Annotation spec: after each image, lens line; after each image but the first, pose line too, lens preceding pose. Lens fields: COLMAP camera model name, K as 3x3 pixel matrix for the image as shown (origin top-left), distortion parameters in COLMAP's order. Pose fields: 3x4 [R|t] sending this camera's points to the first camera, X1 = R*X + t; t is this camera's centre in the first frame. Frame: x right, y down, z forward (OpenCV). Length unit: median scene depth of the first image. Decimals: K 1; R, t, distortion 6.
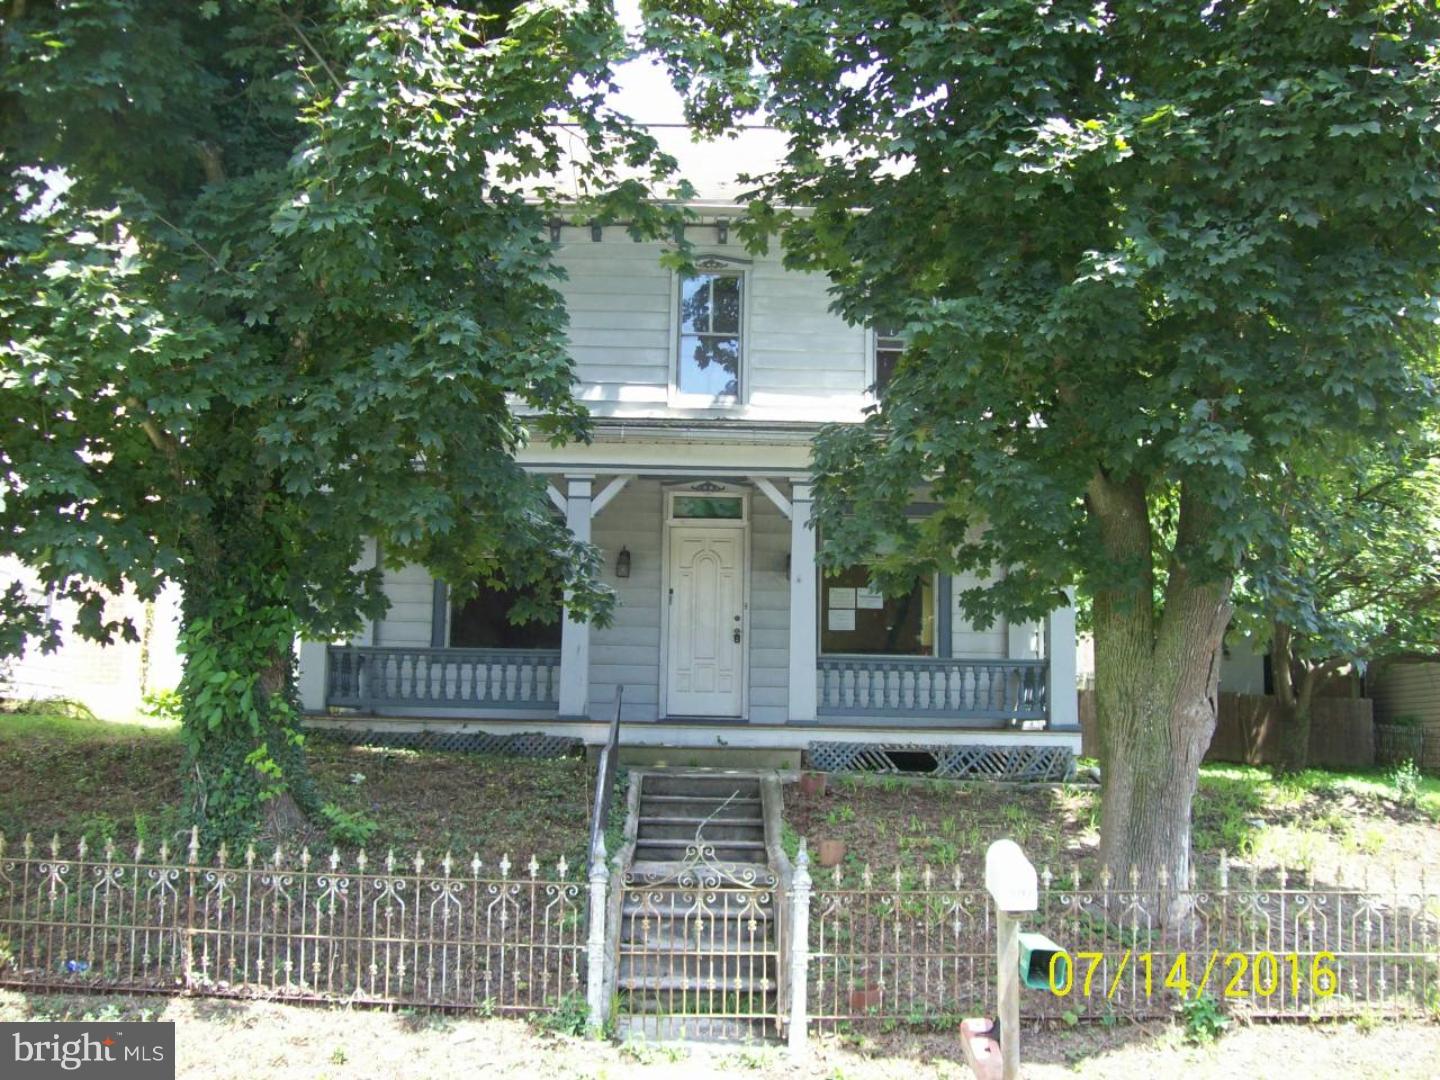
lens RADIAL K [[1532.6, 0, 714.0], [0, 1532.6, 533.8], [0, 0, 1]] dist [-0.179009, 0.141098]
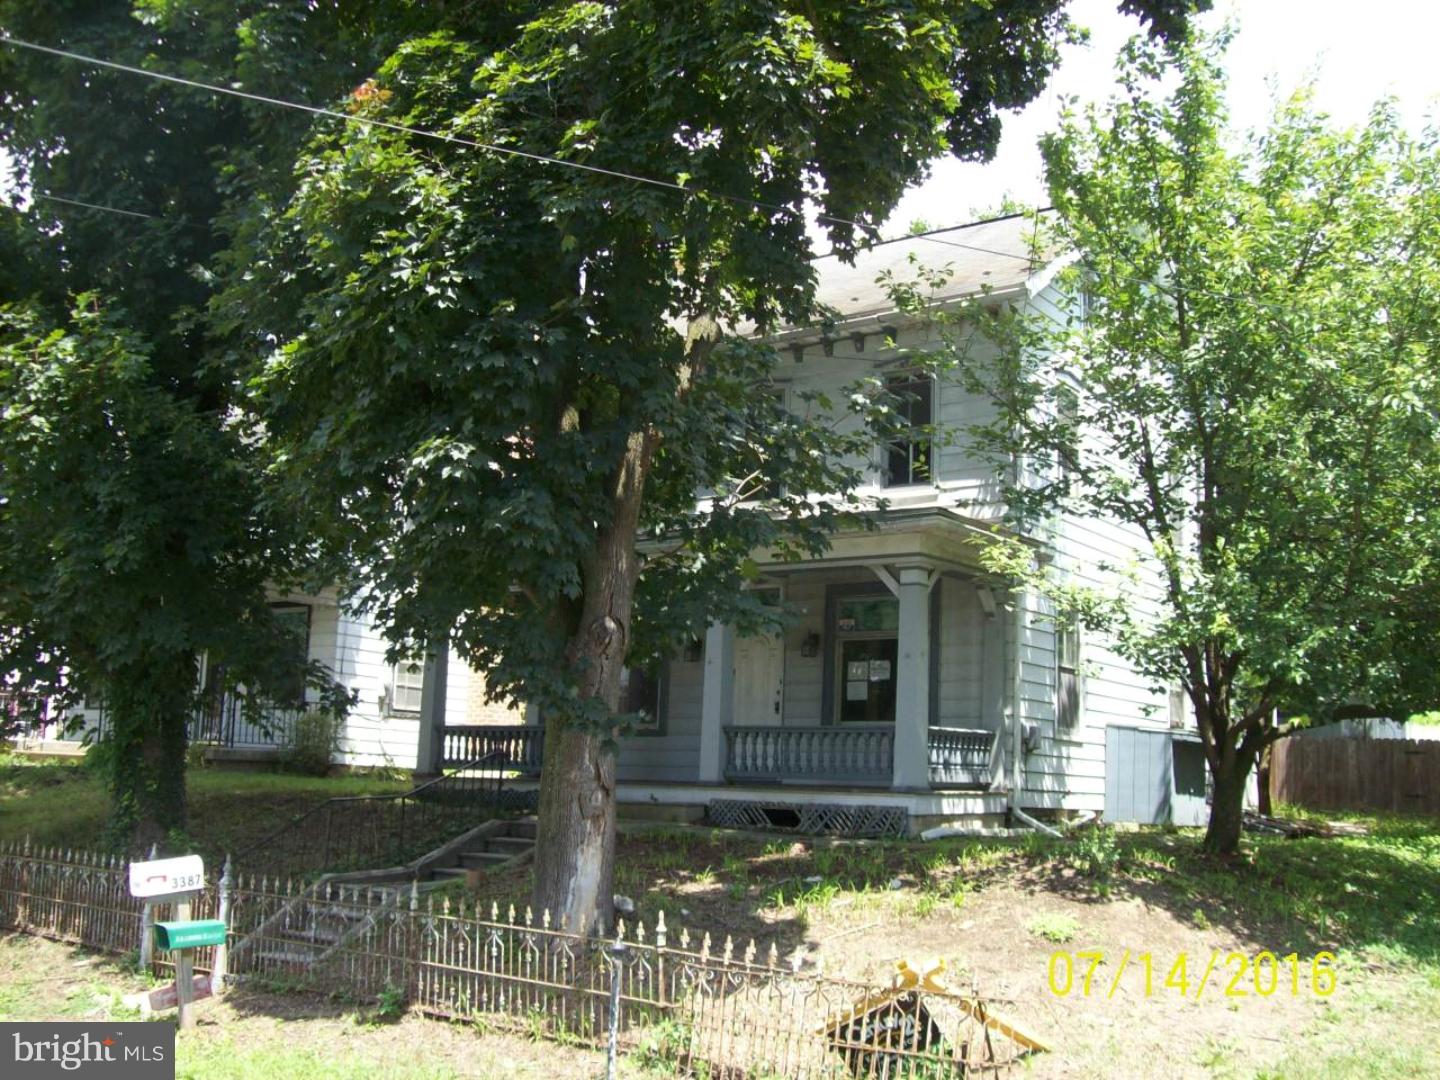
lens RADIAL K [[1532.6, 0, 714.0], [0, 1532.6, 533.8], [0, 0, 1]] dist [-0.179009, 0.141098]
pose [[0.792440, -0.096625, -0.602248, 0.791964], [0.070403, 0.995263, -0.067044, 0.011558], [0.605873, 0.010729, 0.795489, 0.063972]]
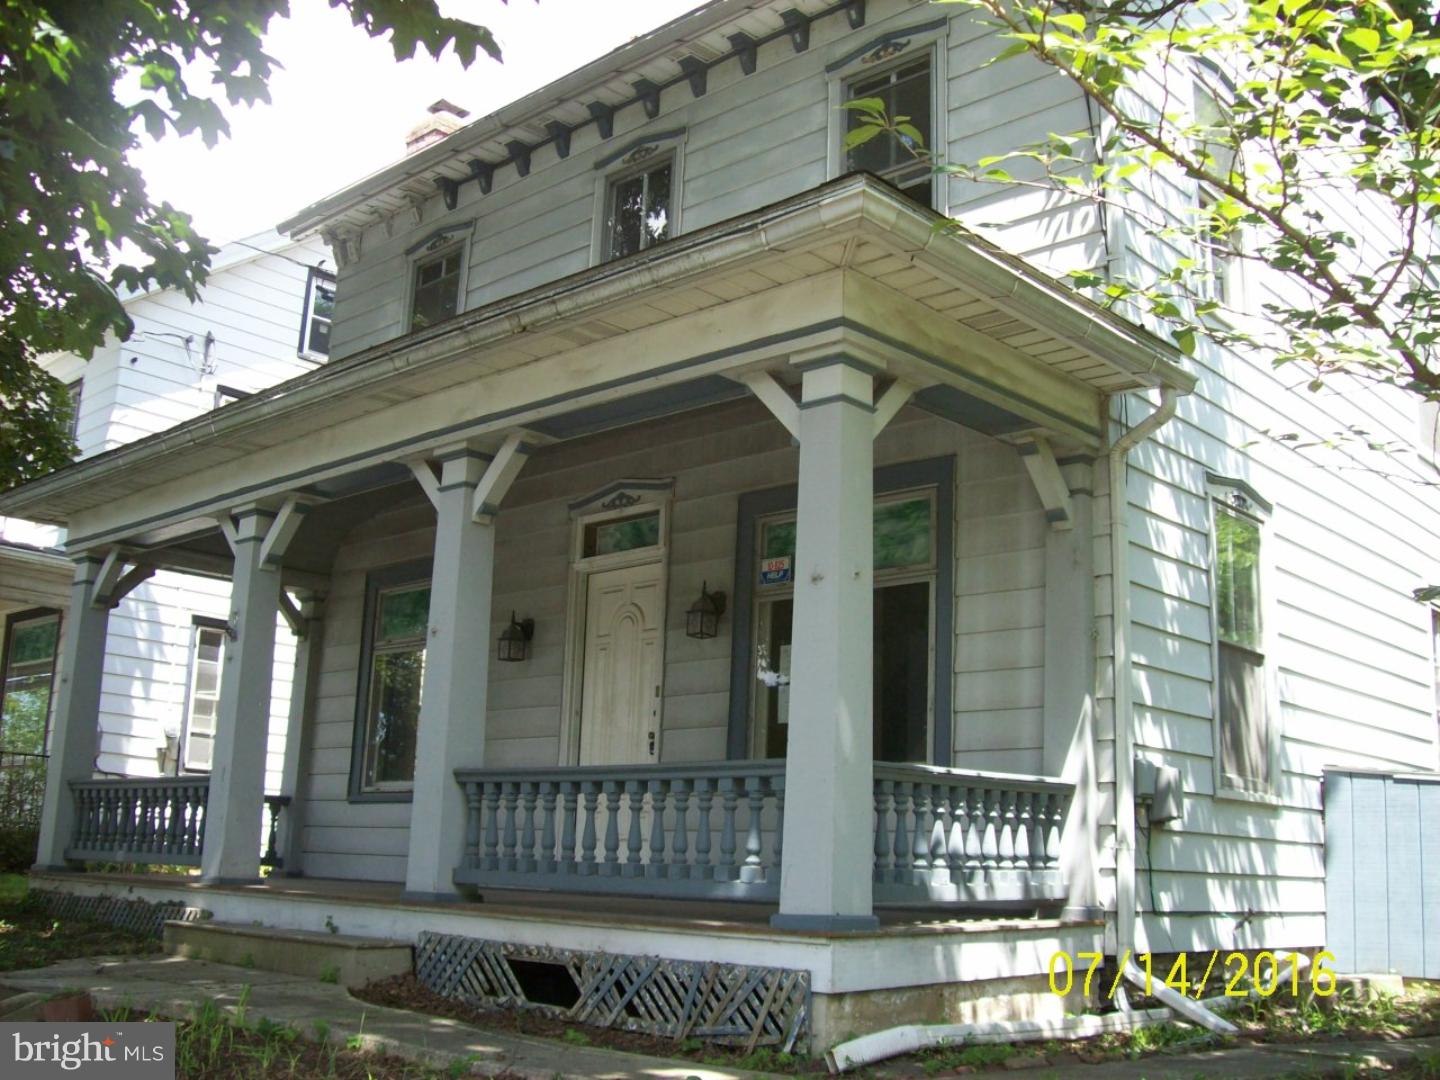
lens RADIAL K [[1532.6, 0, 714.0], [0, 1532.6, 533.8], [0, 0, 1]] dist [-0.179009, 0.141098]
pose [[0.720139, -0.150187, -0.677380, 0.506517], [0.080464, 0.987782, -0.133465, 0.077907], [0.689148, 0.041608, 0.723425, 0.688613]]
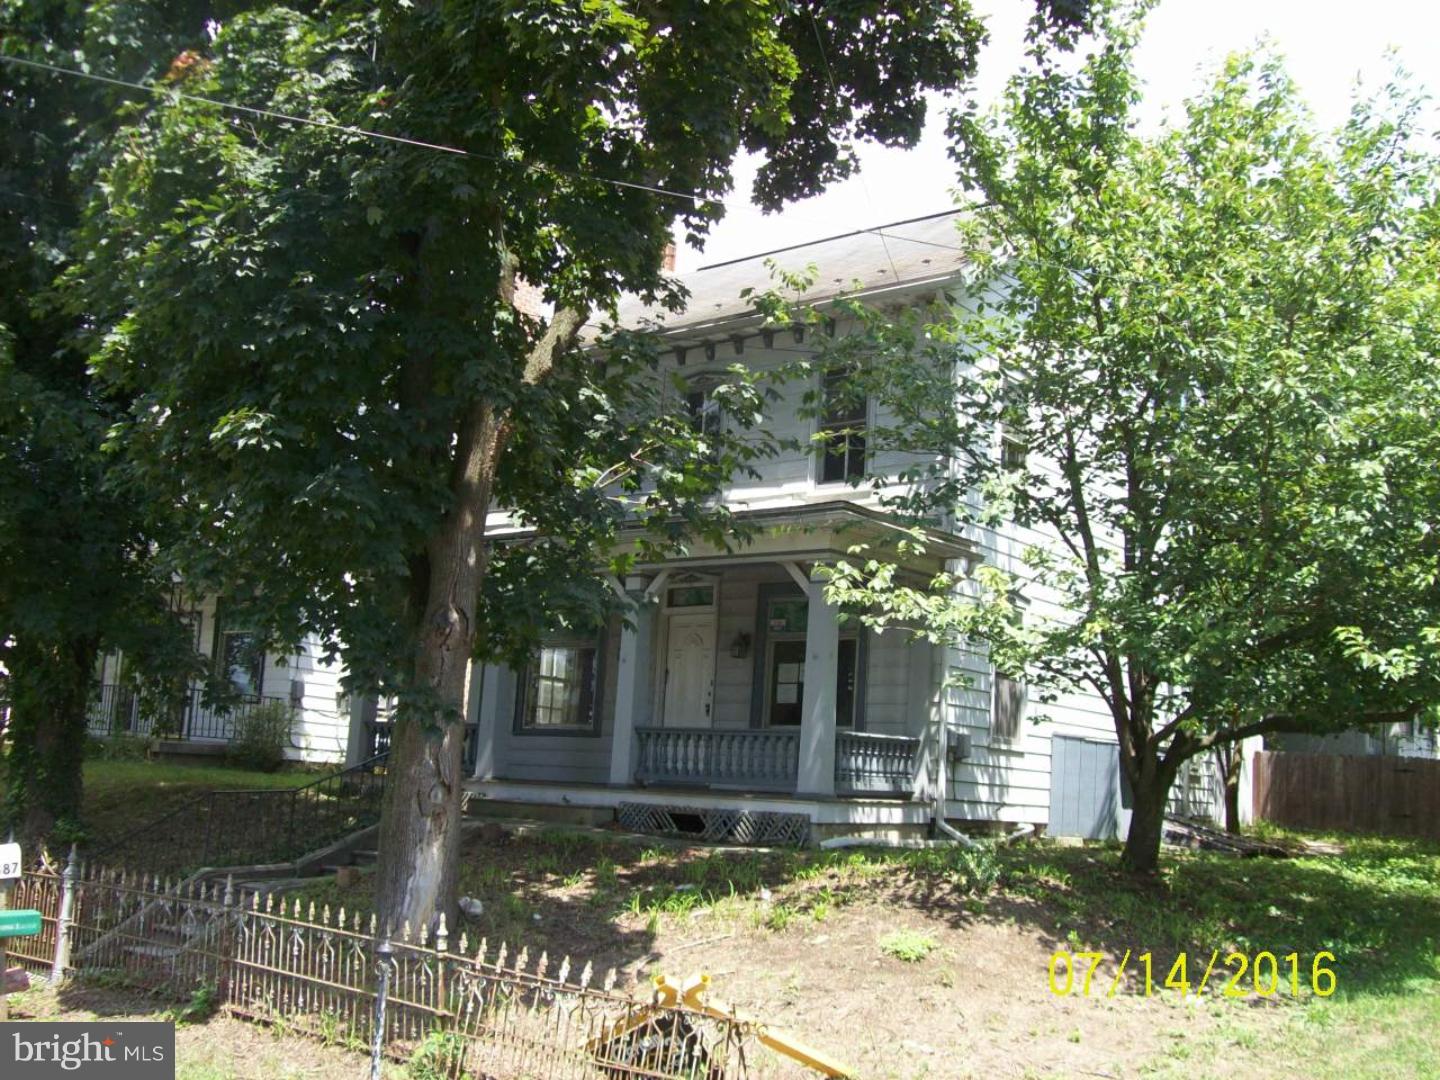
lens RADIAL K [[1532.6, 0, 714.0], [0, 1532.6, 533.8], [0, 0, 1]] dist [-0.179009, 0.141098]
pose [[0.768203, -0.089072, -0.633980, 0.853848], [0.053754, 0.995751, -0.074766, 0.025788], [0.637946, 0.023356, 0.769727, 0.165731]]
